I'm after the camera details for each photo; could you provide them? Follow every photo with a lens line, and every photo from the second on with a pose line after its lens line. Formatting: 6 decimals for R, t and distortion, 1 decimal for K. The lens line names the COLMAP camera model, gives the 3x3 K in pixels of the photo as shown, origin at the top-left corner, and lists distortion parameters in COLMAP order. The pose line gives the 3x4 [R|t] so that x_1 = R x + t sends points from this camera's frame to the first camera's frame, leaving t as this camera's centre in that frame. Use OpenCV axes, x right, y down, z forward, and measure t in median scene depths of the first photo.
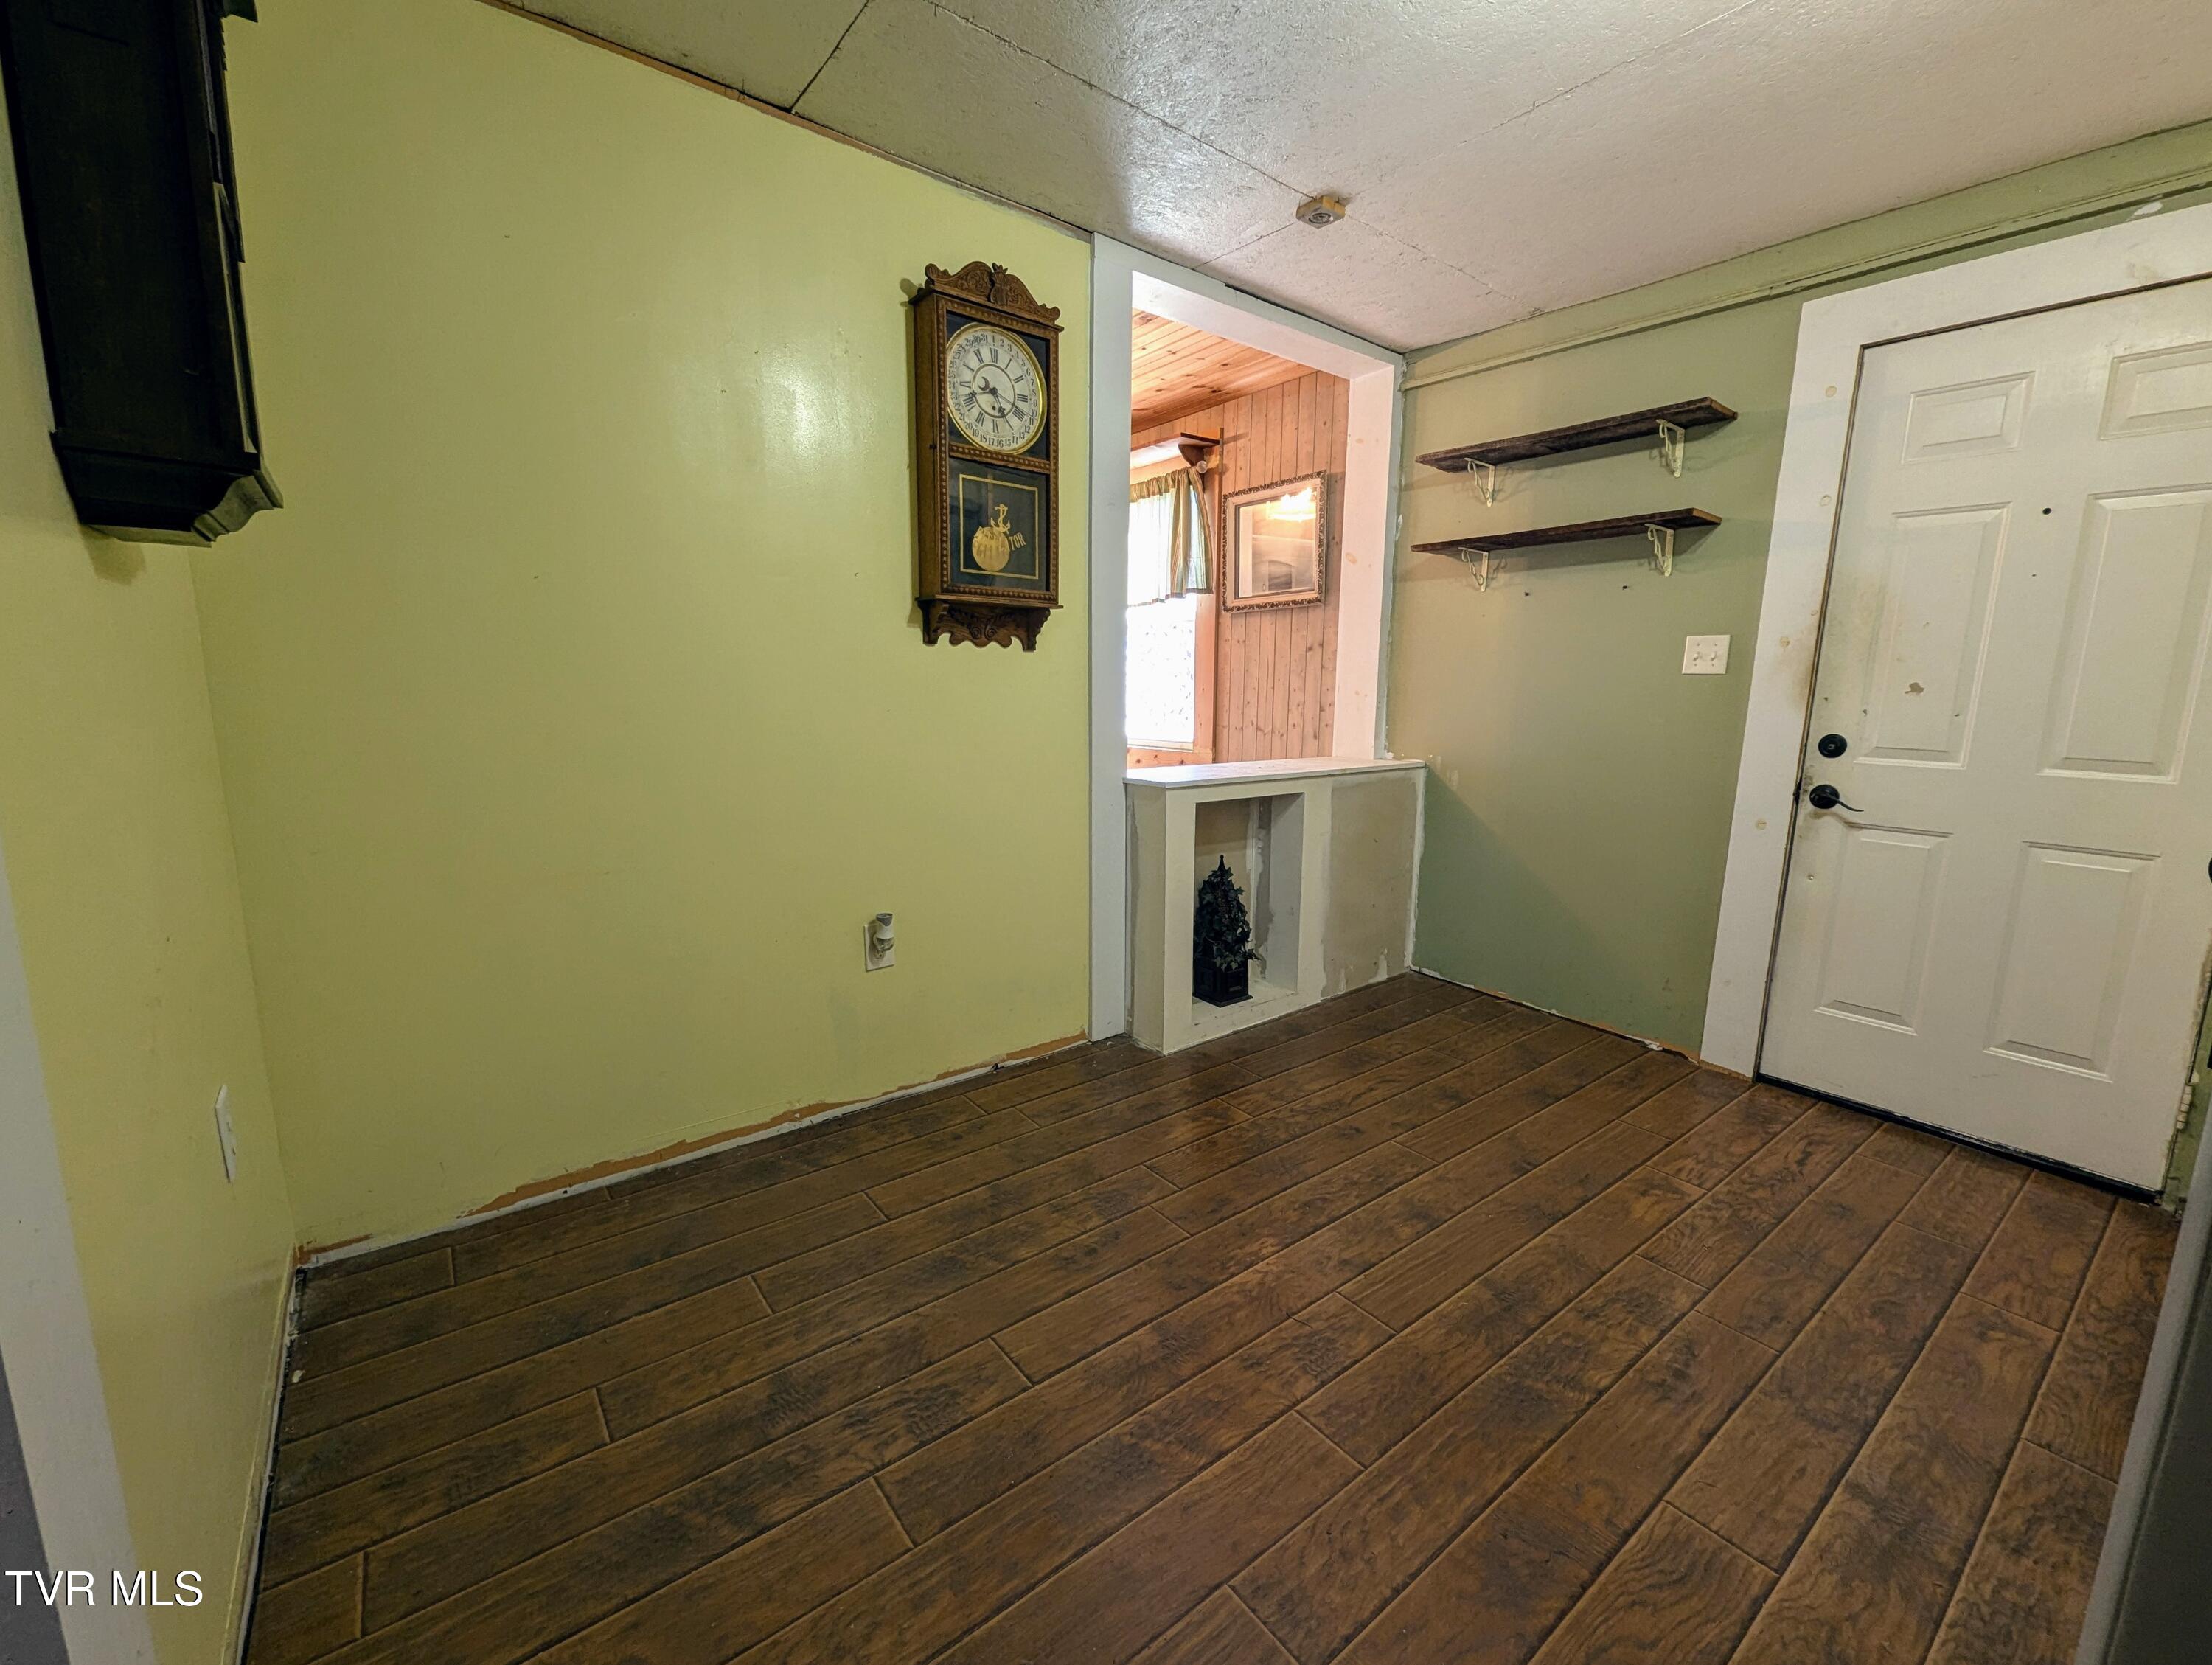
lens RADIAL K [[919.3, 0, 1110.7], [0, 919.3, 843.4], [0, 0, 1]] dist [-0.001579, 0.000205]
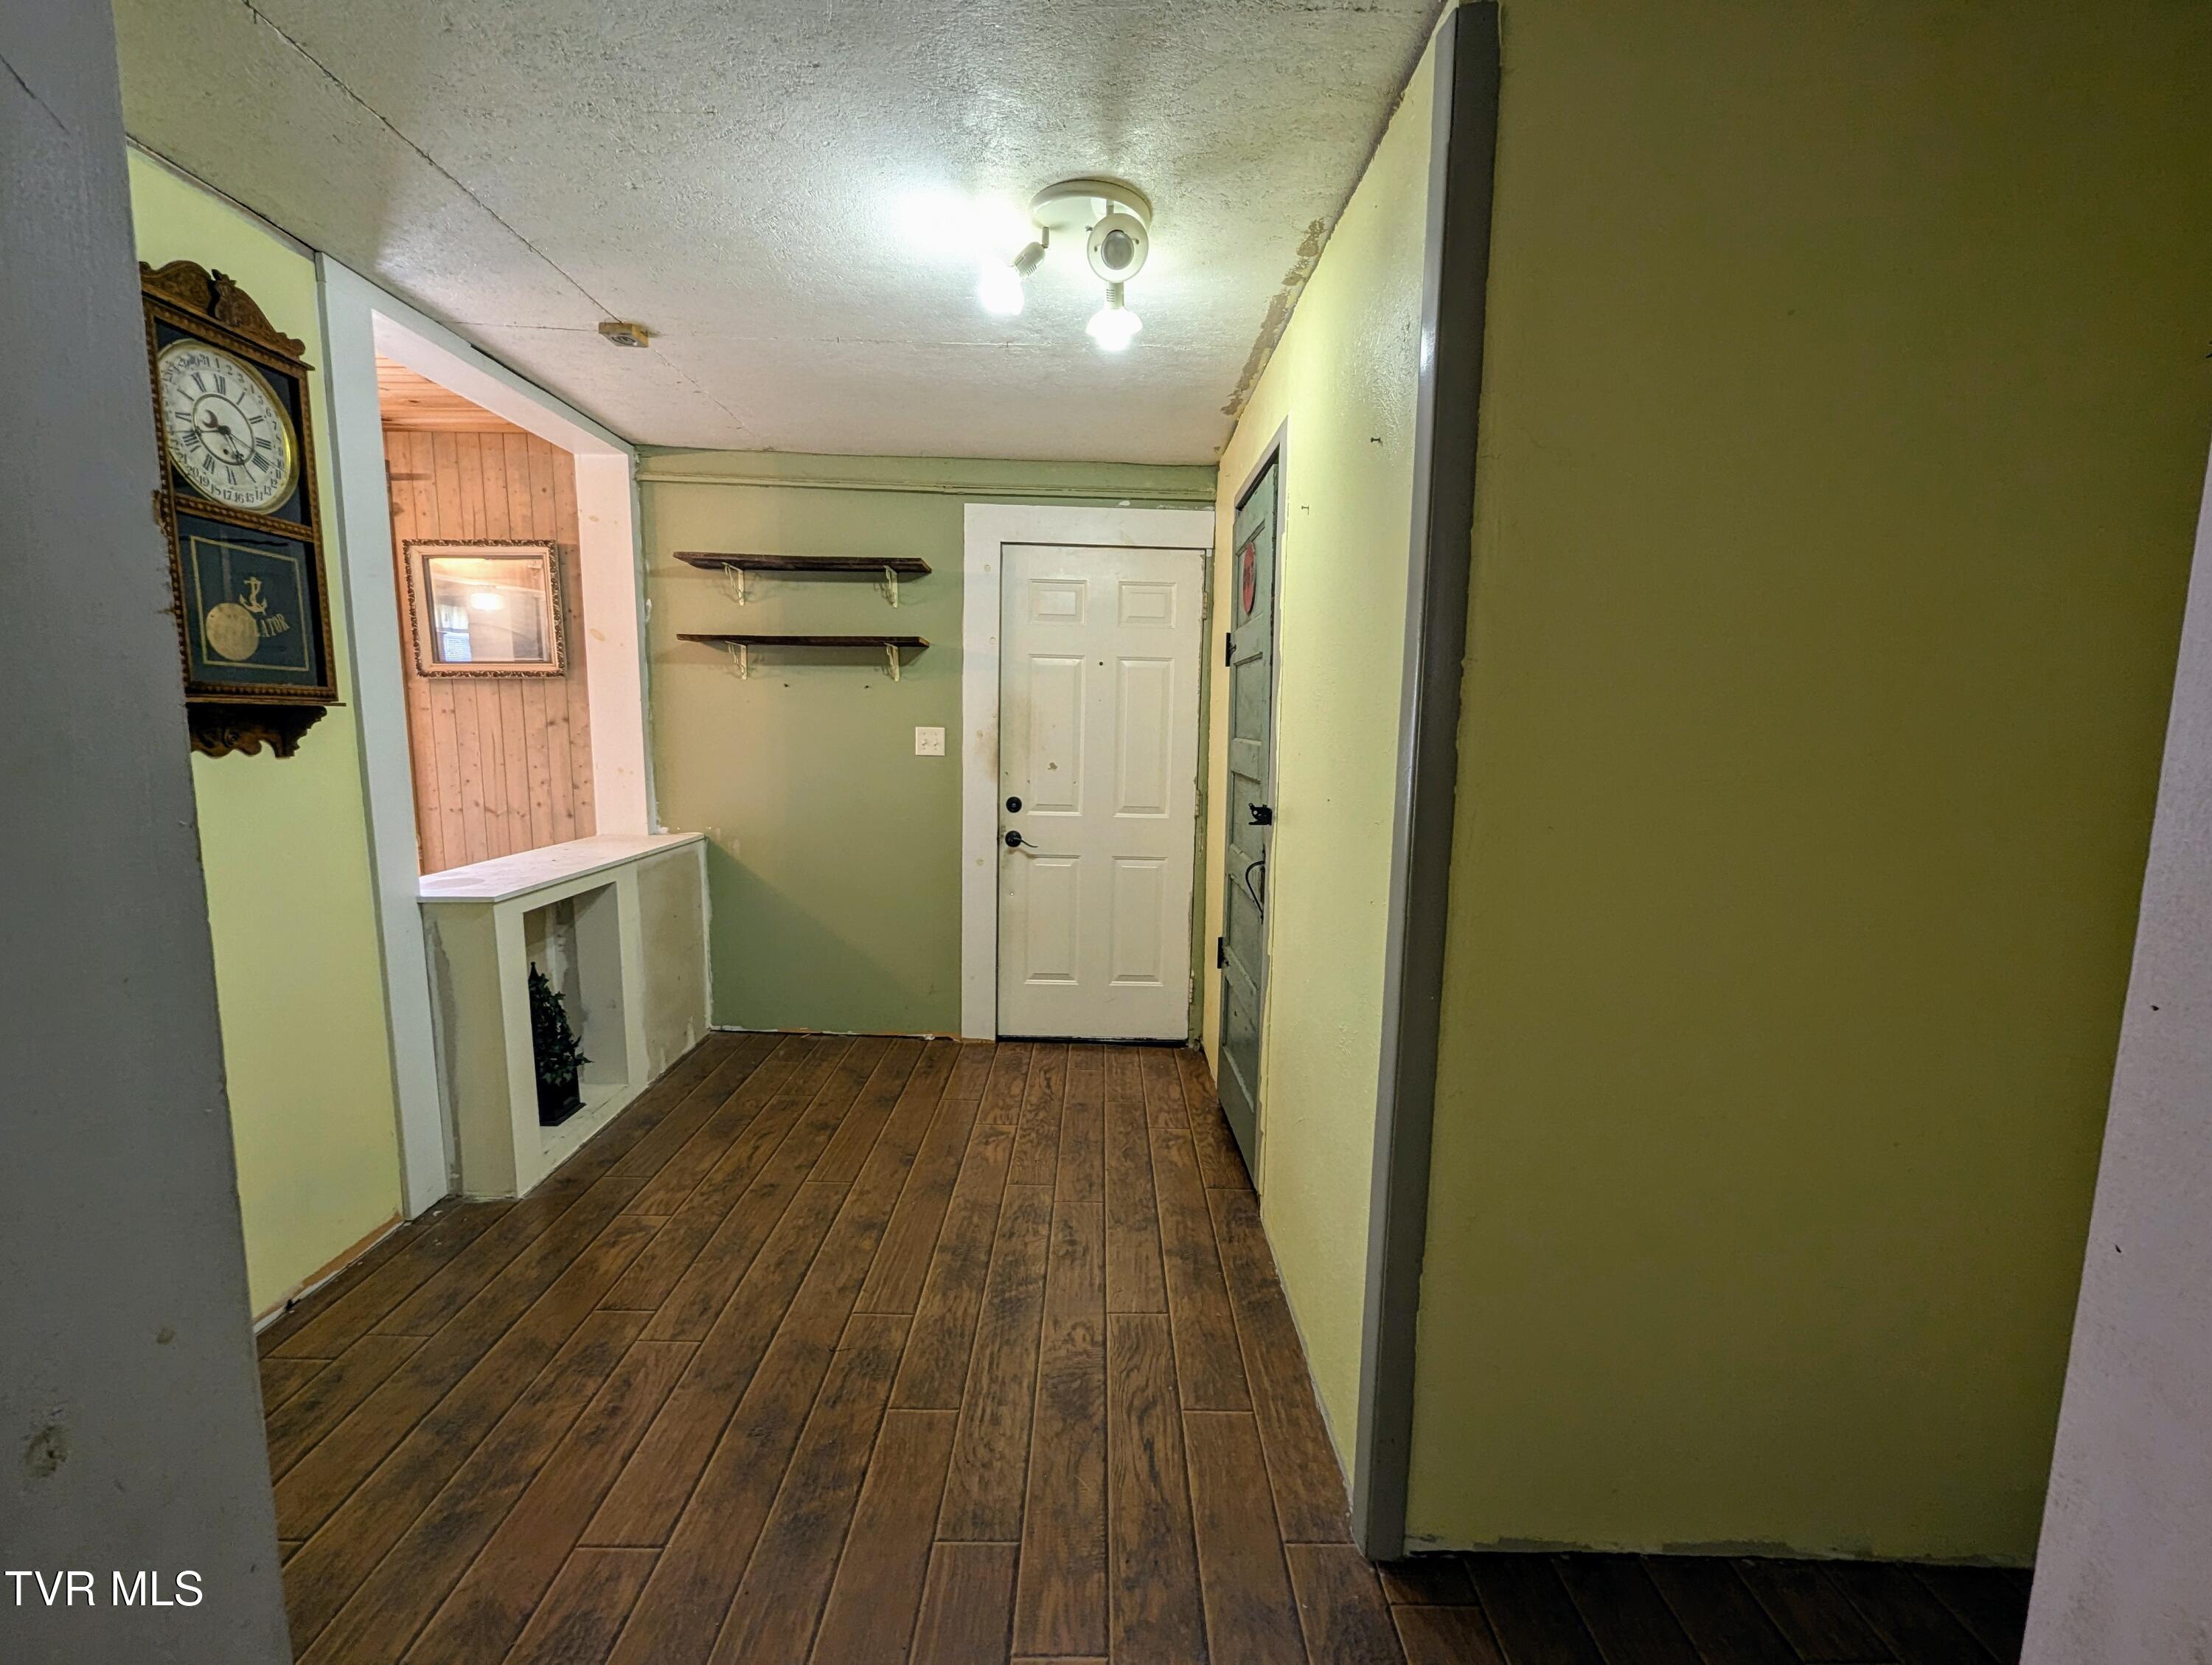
lens RADIAL K [[919.3, 0, 1110.7], [0, 919.3, 843.4], [0, 0, 1]] dist [-0.001579, 0.000205]
pose [[0.598731, -0.106826, 0.793794, -0.295388], [0.127759, 0.991114, 0.037017, -0.076871], [-0.790695, 0.079250, 0.607059, -0.017785]]
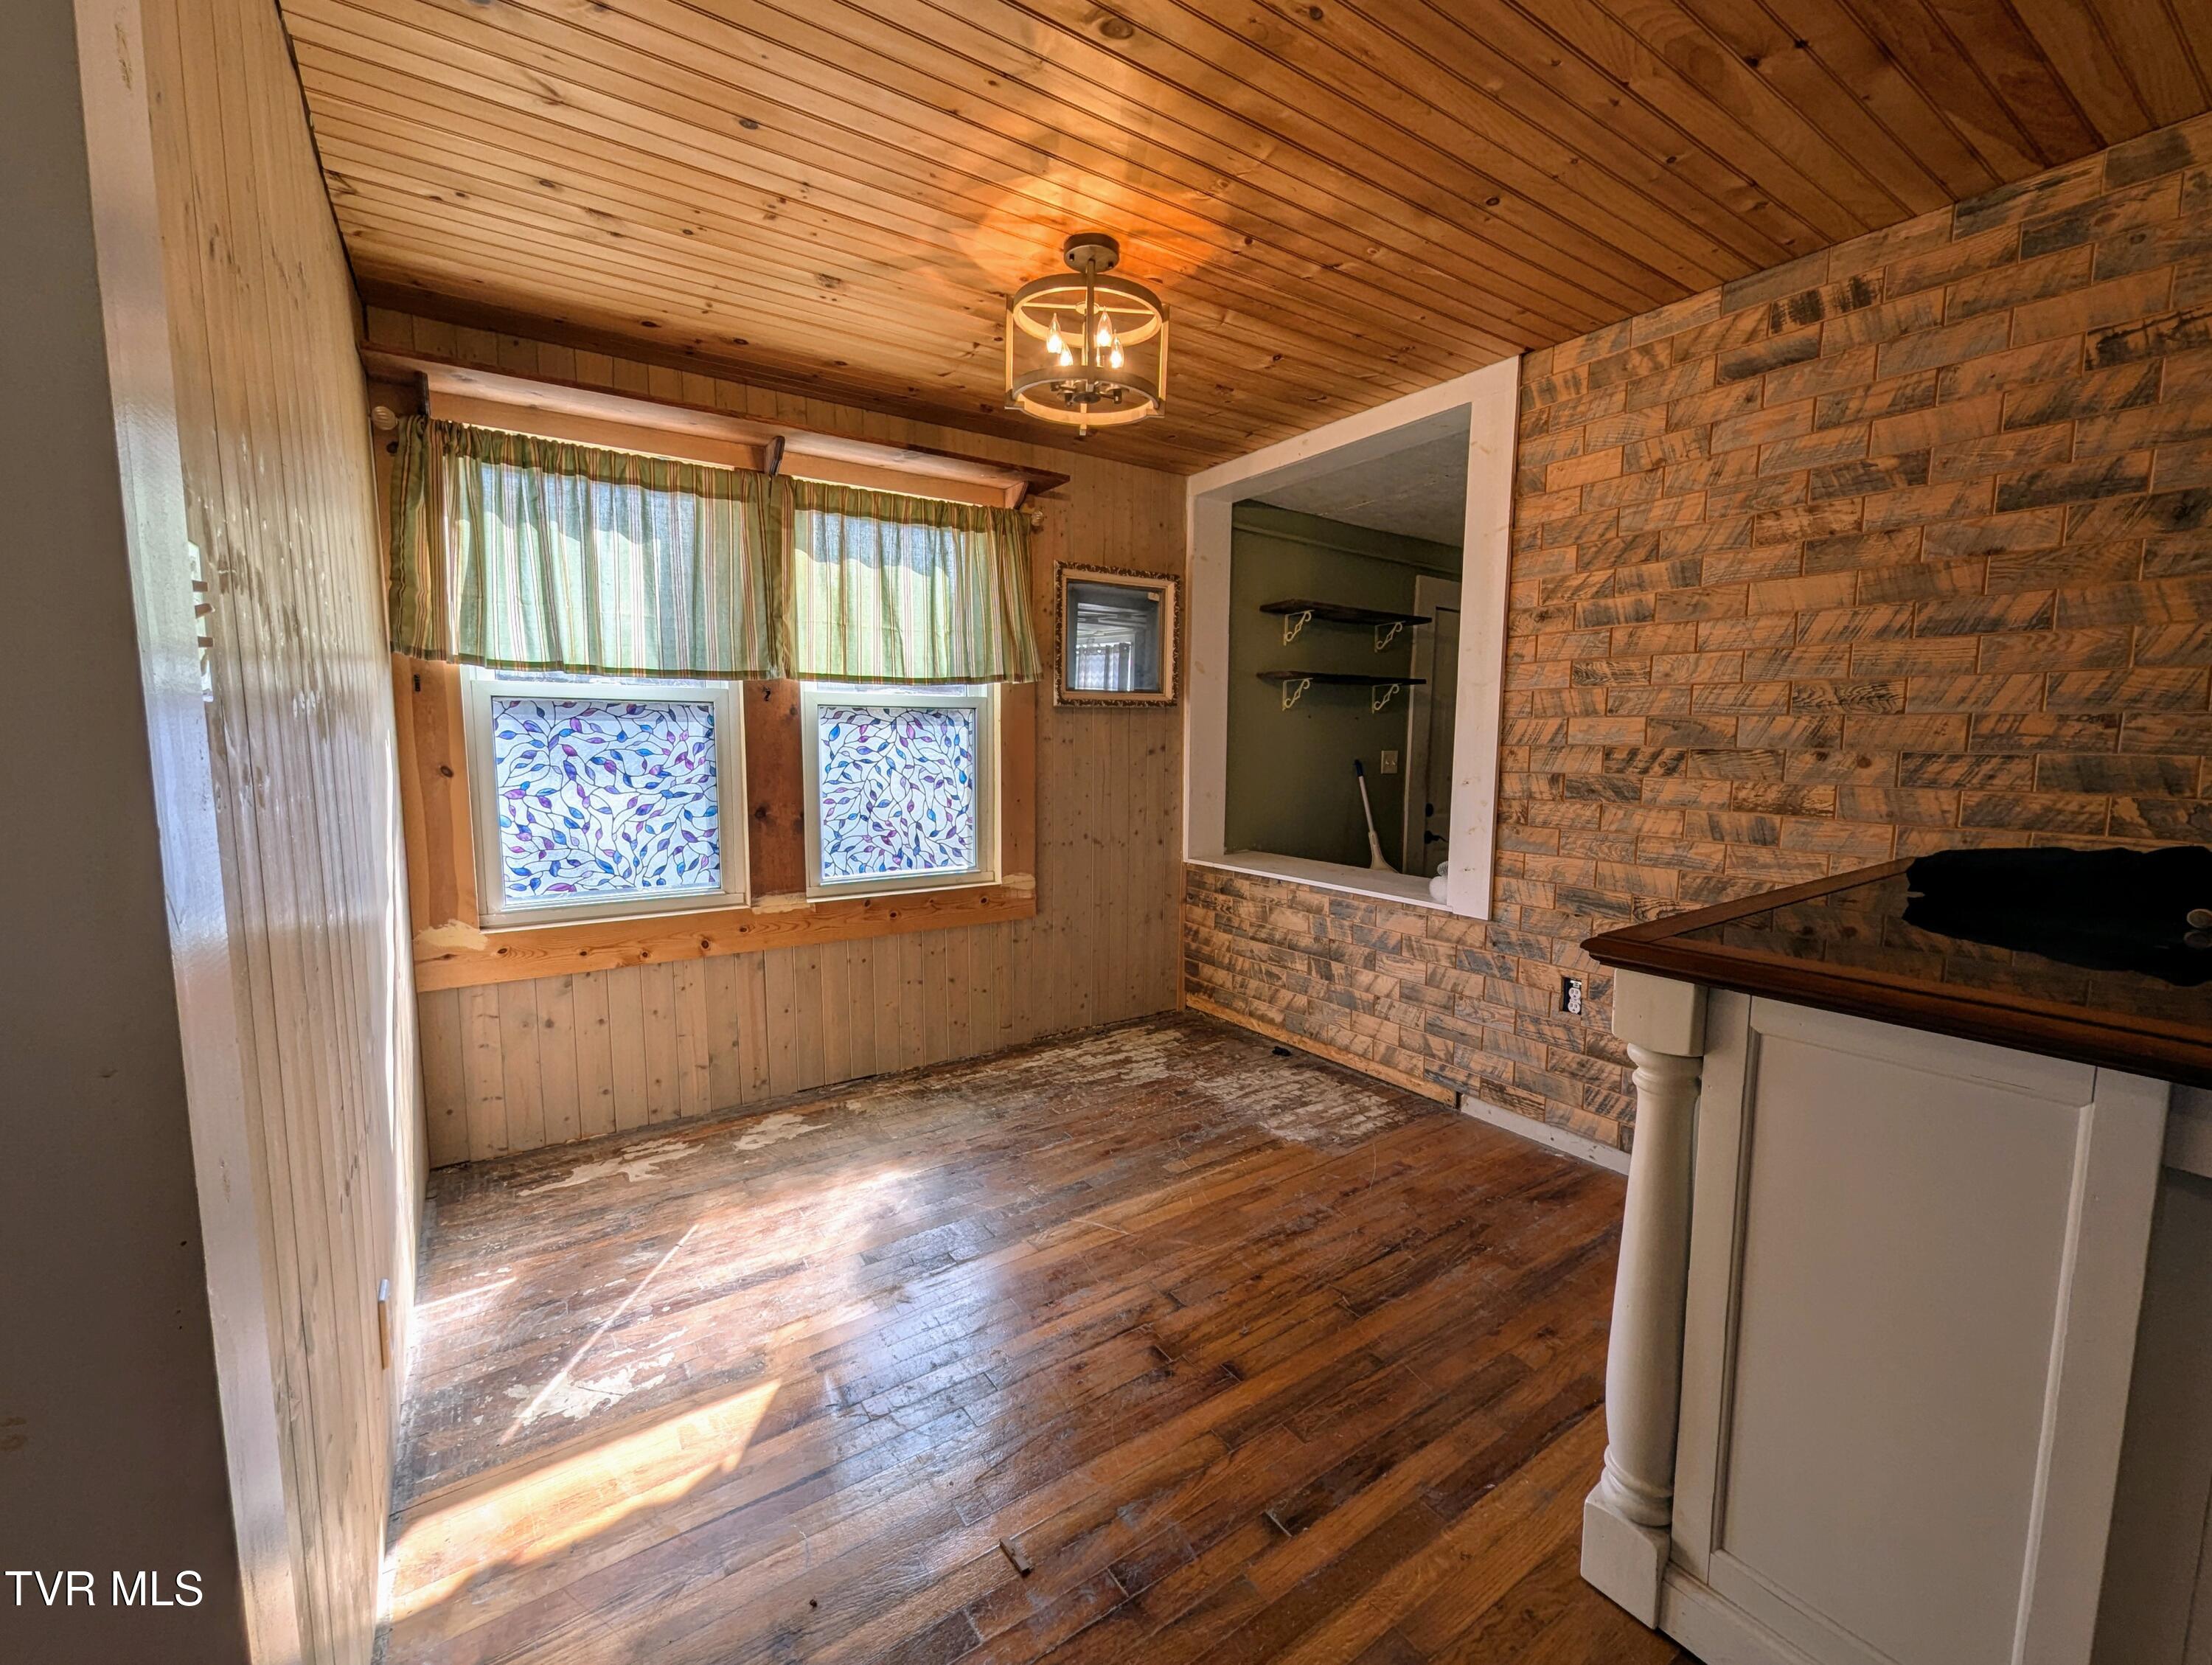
lens RADIAL K [[919.3, 0, 1110.7], [0, 919.3, 843.4], [0, 0, 1]] dist [-0.001579, 0.000205]
pose [[0.068751, -0.116704, 0.990784, -1.102249], [0.164748, 0.980827, 0.104099, -0.333319], [-0.983937, 0.156073, 0.086660, 1.443450]]
